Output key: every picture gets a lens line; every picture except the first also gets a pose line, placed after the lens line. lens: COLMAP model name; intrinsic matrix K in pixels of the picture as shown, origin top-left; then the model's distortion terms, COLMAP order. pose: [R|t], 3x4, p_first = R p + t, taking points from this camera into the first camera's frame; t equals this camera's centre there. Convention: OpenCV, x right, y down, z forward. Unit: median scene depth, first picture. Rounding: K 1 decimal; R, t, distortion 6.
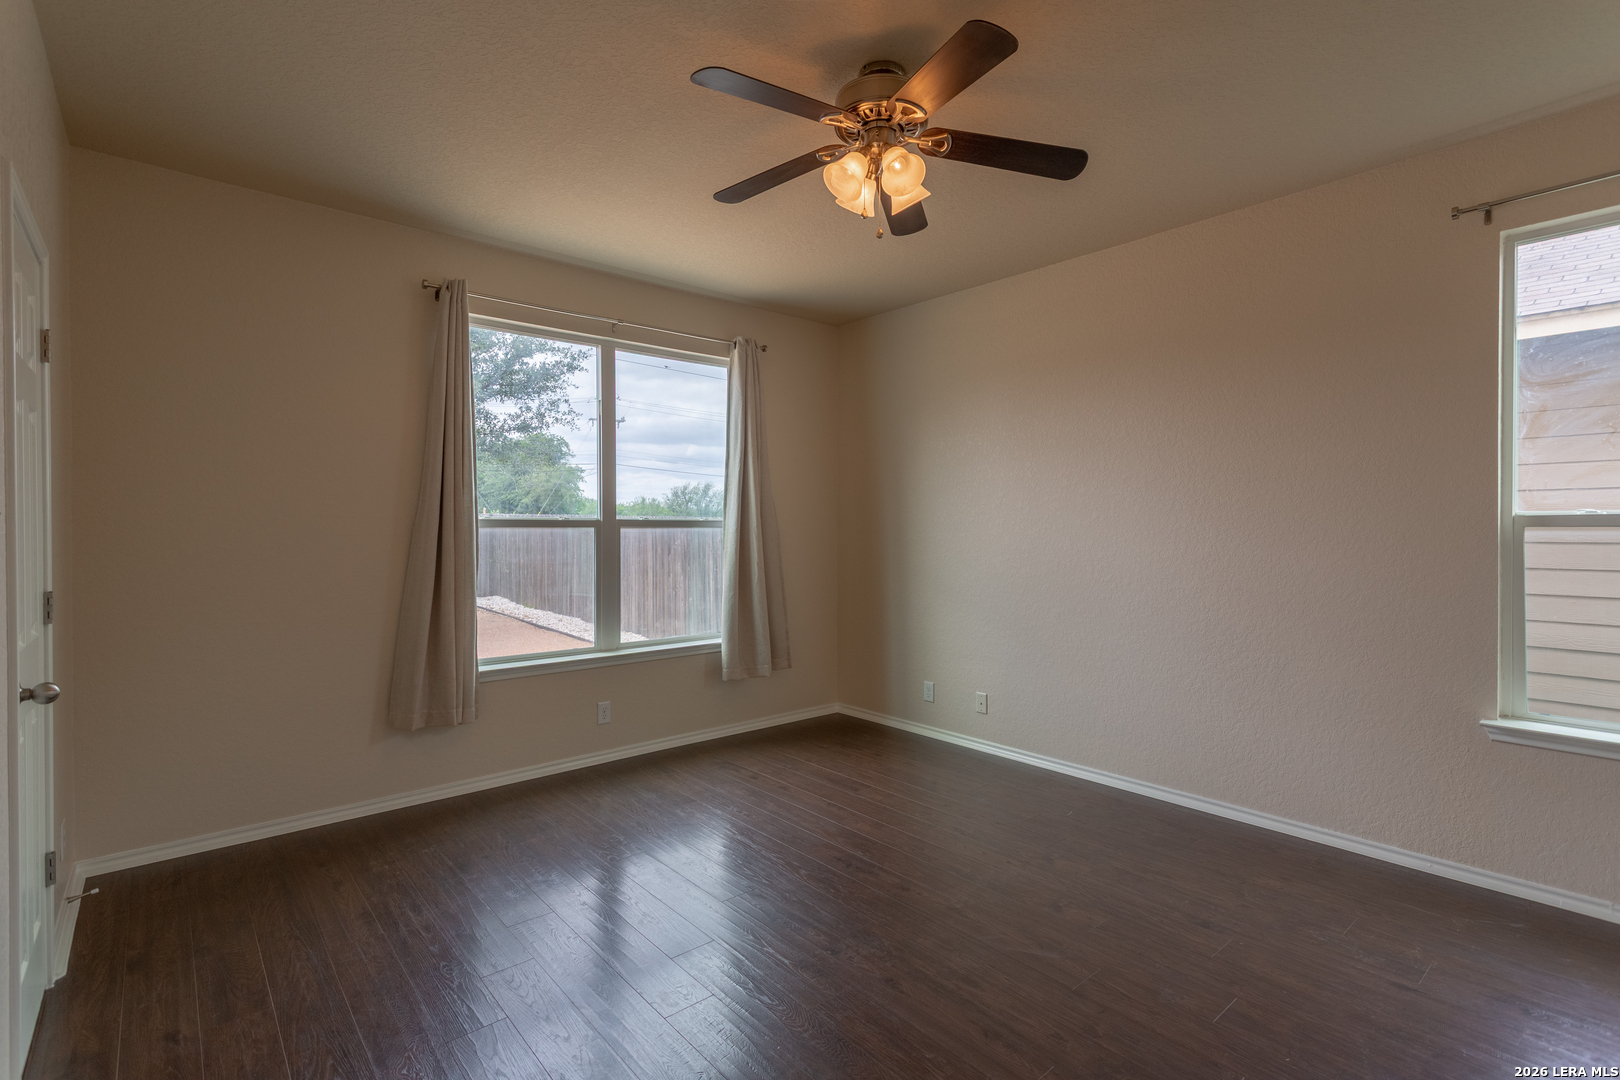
lens RADIAL K [[758.9, 0, 809.7], [0, 758.9, 532.3], [0, 0, 1]] dist [0.002782, 0.001548]
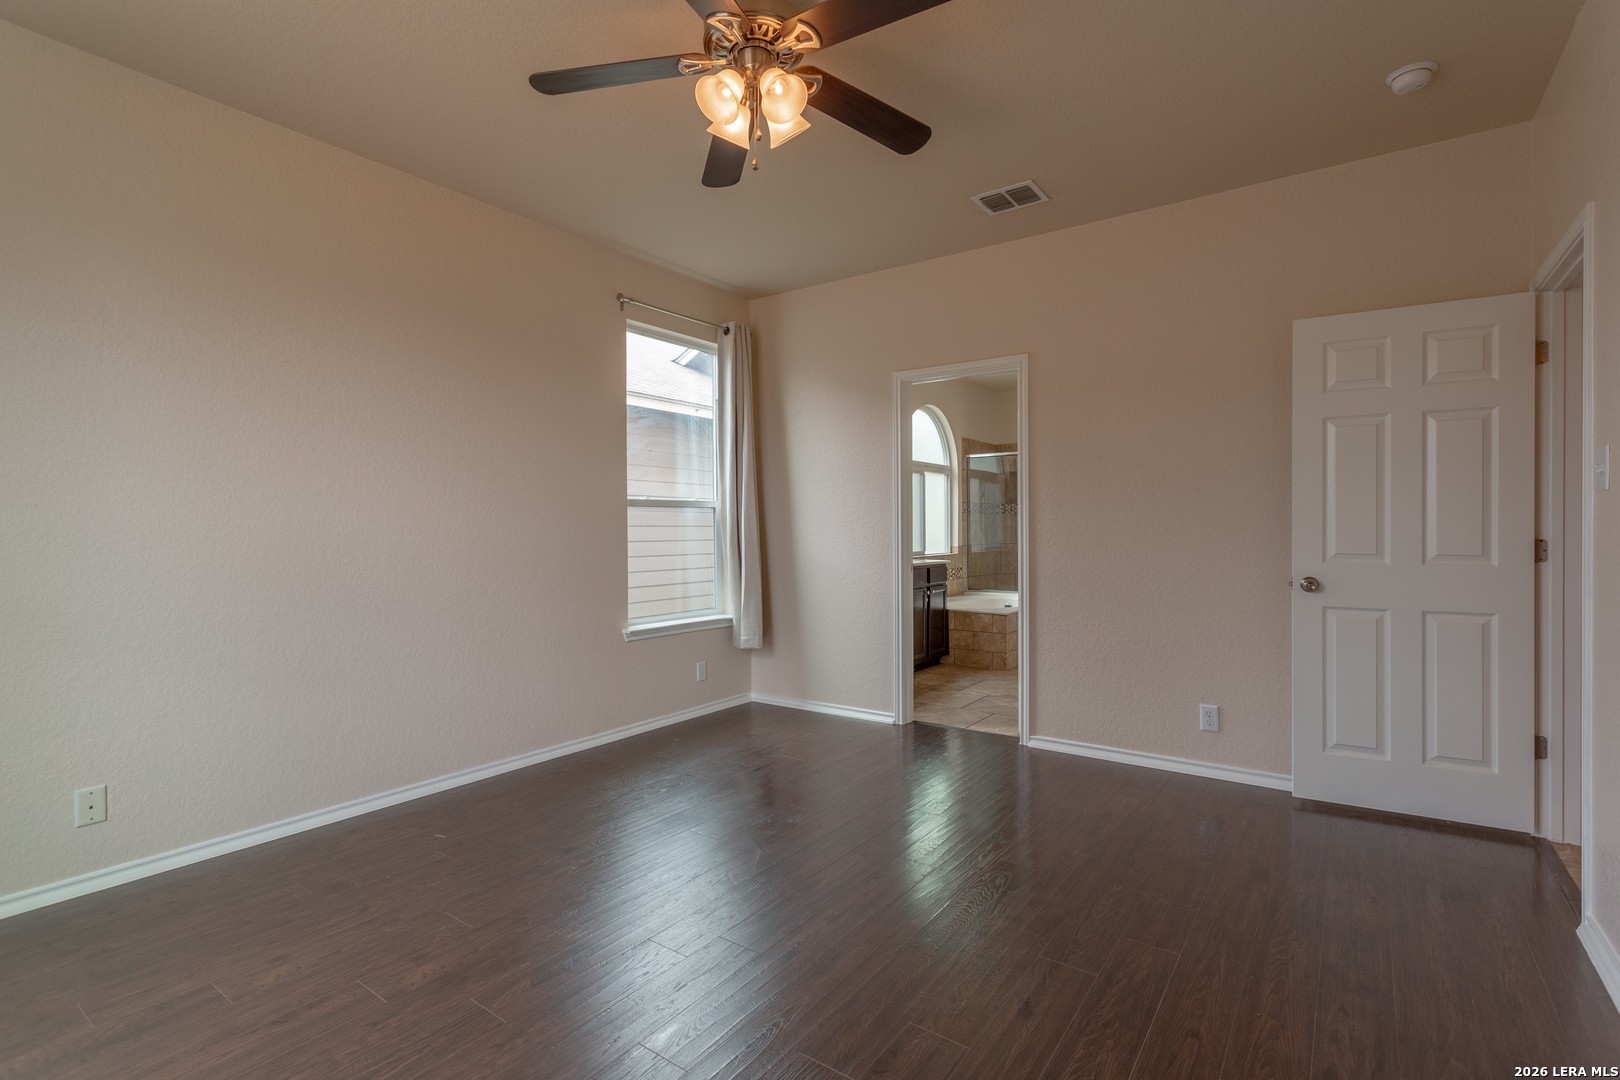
lens RADIAL K [[758.9, 0, 809.7], [0, 758.9, 532.3], [0, 0, 1]] dist [0.002782, 0.001548]
pose [[-0.238820, -0.003292, 0.971058, -0.602154], [0.006619, 0.999966, 0.005017, 0.035592], [-0.971041, 0.007626, -0.238790, 0.852481]]
